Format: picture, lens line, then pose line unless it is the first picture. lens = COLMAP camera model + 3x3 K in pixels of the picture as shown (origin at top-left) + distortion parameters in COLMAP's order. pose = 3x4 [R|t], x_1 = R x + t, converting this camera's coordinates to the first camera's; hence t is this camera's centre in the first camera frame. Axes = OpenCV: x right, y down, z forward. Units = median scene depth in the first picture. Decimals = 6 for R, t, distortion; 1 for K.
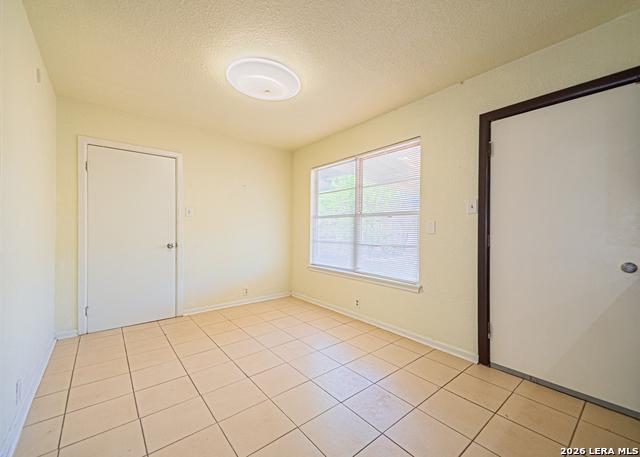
lens RADIAL K [[269.6, 0, 328.7], [0, 269.6, 228.7], [0, 0, 1]] dist [-0.001301, -0.000254]
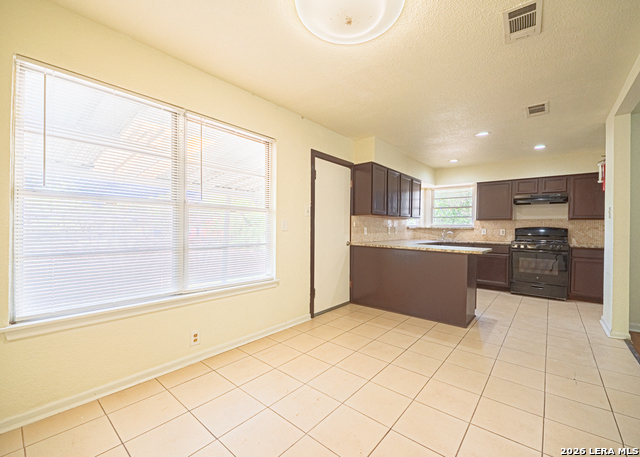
lens RADIAL K [[269.6, 0, 328.7], [0, 269.6, 228.7], [0, 0, 1]] dist [-0.001301, -0.000254]
pose [[-0.195368, -0.007061, 0.980705, -0.741762], [-0.008910, 0.999946, 0.005424, 0.001025], [-0.980689, -0.007679, -0.195421, 0.991890]]
